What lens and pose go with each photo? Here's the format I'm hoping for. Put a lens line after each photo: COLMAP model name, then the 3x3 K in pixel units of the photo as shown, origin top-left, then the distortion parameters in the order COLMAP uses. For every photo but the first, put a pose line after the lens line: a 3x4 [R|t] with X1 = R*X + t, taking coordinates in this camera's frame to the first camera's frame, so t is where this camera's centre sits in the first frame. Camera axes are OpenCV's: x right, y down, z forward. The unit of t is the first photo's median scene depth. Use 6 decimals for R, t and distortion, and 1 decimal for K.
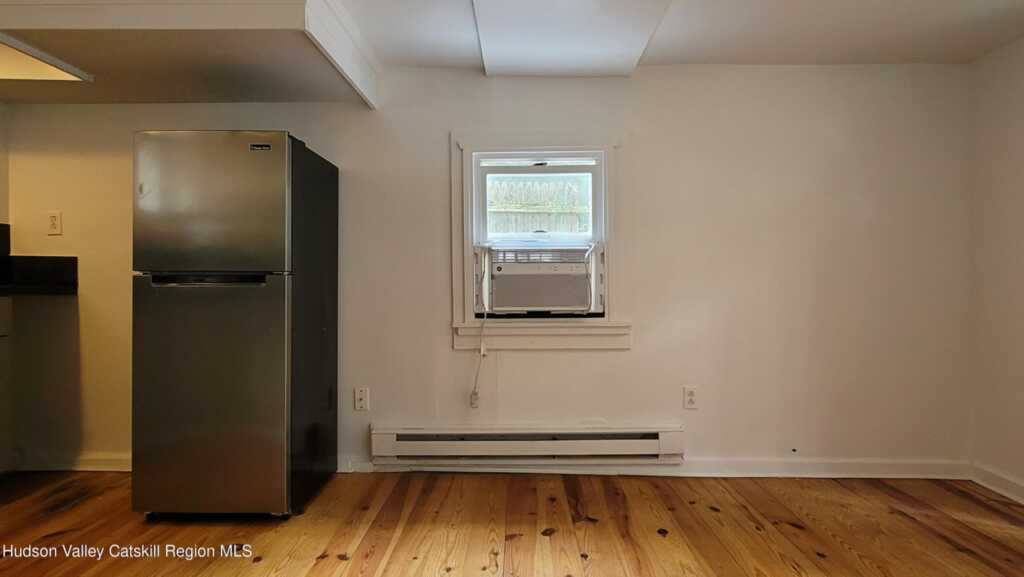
lens RADIAL K [[627.5, 0, 513.4], [0, 627.5, 291.1], [0, 0, 1]] dist [0.006375, 0.001964]
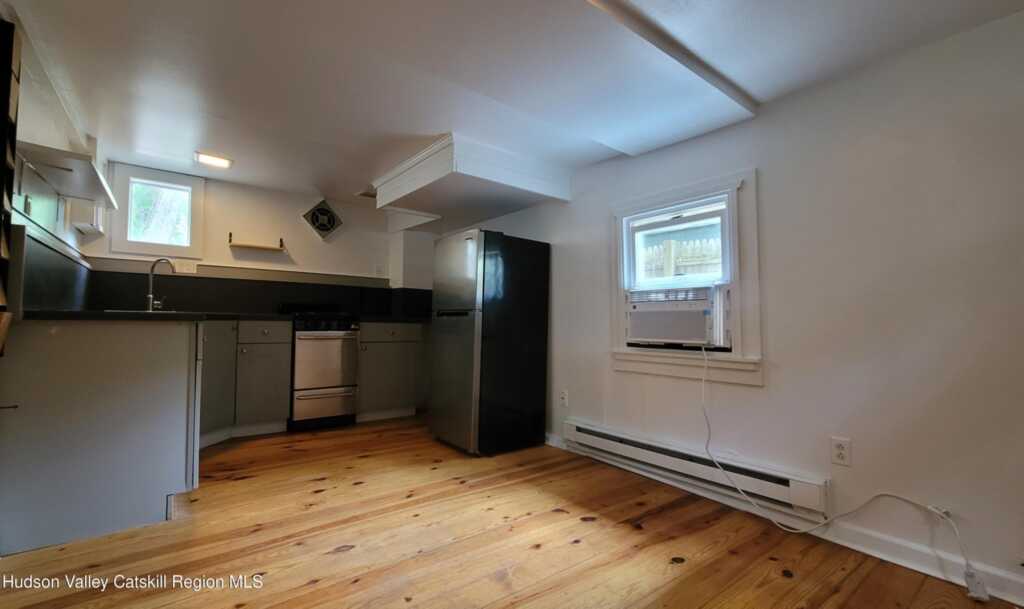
lens RADIAL K [[438.3, 0, 475.9], [0, 438.3, 304.8], [0, 0, 1]] dist [0.002452, 0.000116]
pose [[0.603755, -0.019909, -0.796921, 0.470179], [-0.029146, 0.998468, -0.047025, 0.009963], [0.796637, 0.051618, 0.602250, 0.221329]]
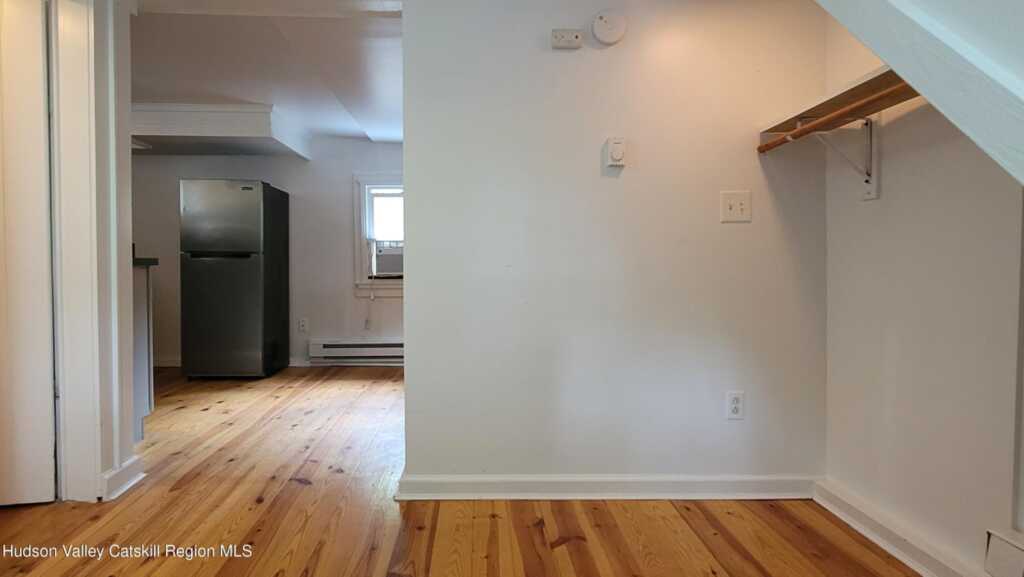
lens RADIAL K [[627.5, 0, 510.7], [0, 627.5, 284.9], [0, 0, 1]] dist [0.006375, 0.001964]
pose [[0.998469, 0.001782, 0.055293, 0.246367], [-0.002967, 0.999767, 0.021365, 0.021274], [-0.055242, -0.021496, 0.998242, -0.801229]]
